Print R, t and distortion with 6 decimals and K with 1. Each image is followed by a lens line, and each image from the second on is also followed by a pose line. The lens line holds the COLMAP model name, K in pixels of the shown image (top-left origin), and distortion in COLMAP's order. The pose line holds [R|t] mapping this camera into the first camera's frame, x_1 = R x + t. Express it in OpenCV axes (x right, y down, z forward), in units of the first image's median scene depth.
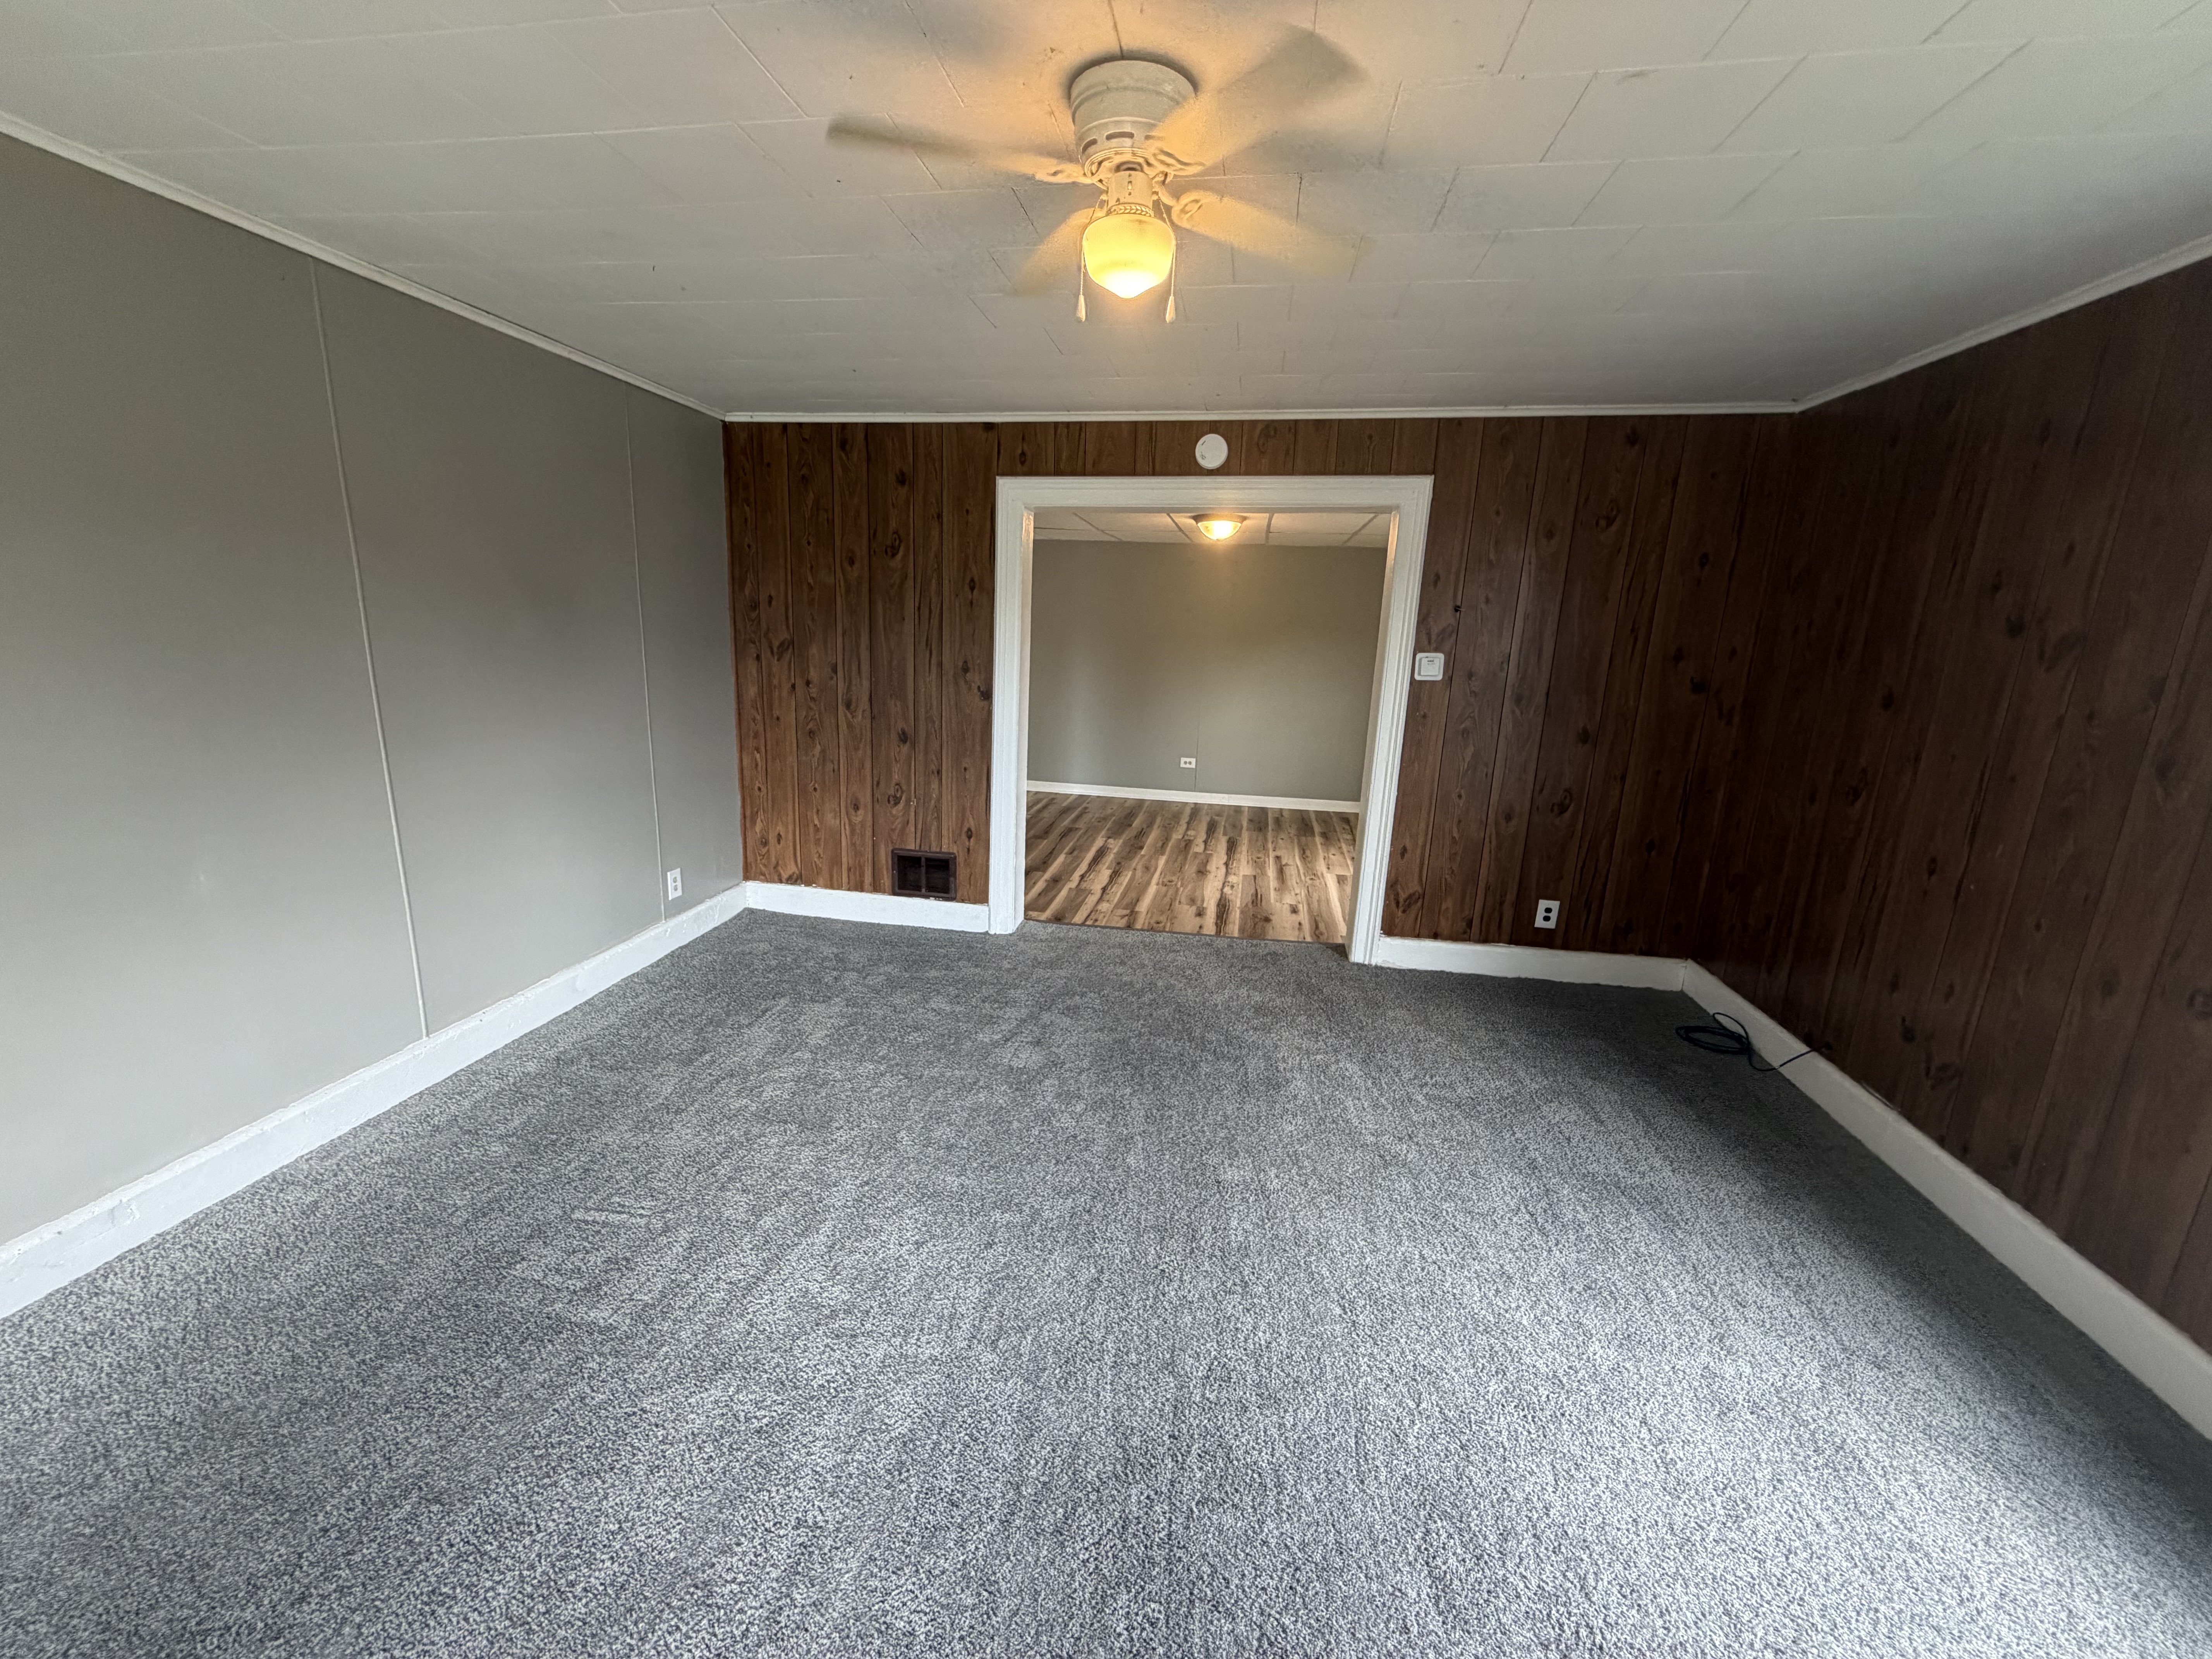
lens RADIAL K [[888.9, 0, 1105.3], [0, 888.9, 829.0], [0, 0, 1]] dist [-0.001838, -0.000390]
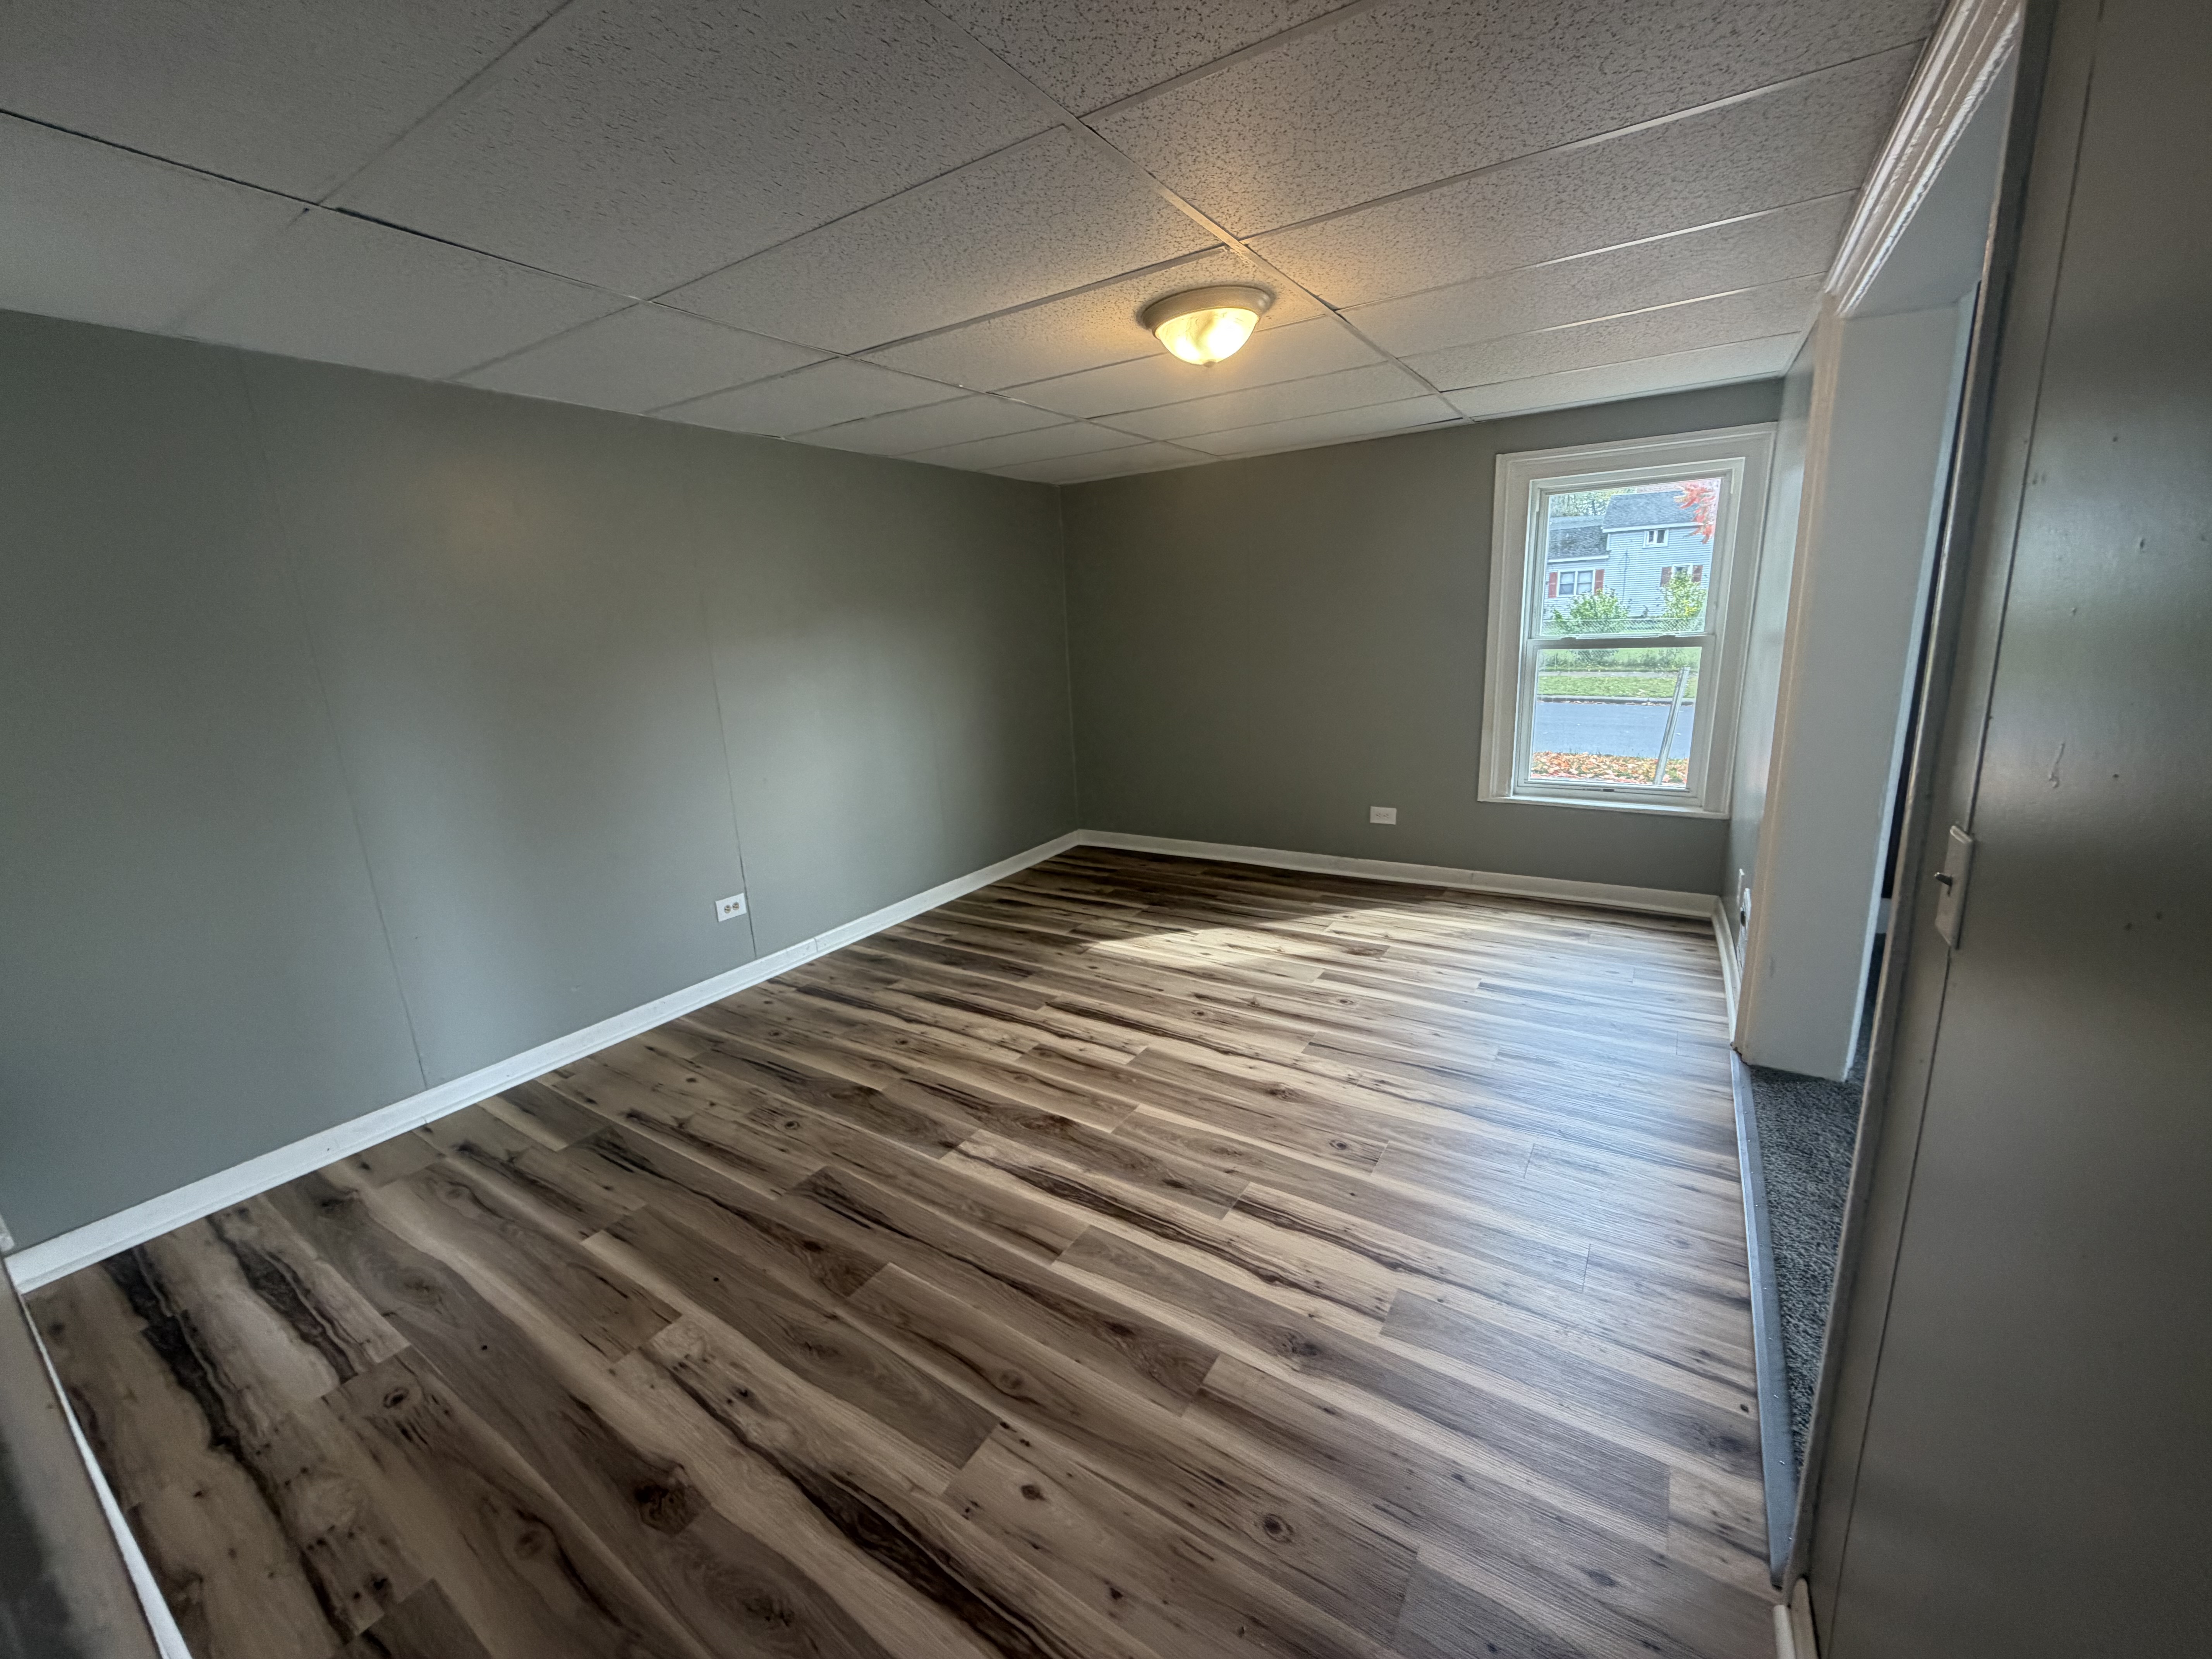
lens RADIAL K [[888.9, 0, 1104.9], [0, 888.9, 821.6], [0, 0, 1]] dist [-0.001838, -0.000390]
pose [[0.385272, -0.264010, 0.884231, -0.326617], [0.268428, 0.948829, 0.166340, -0.202896], [-0.882900, 0.173267, 0.436425, 0.889811]]
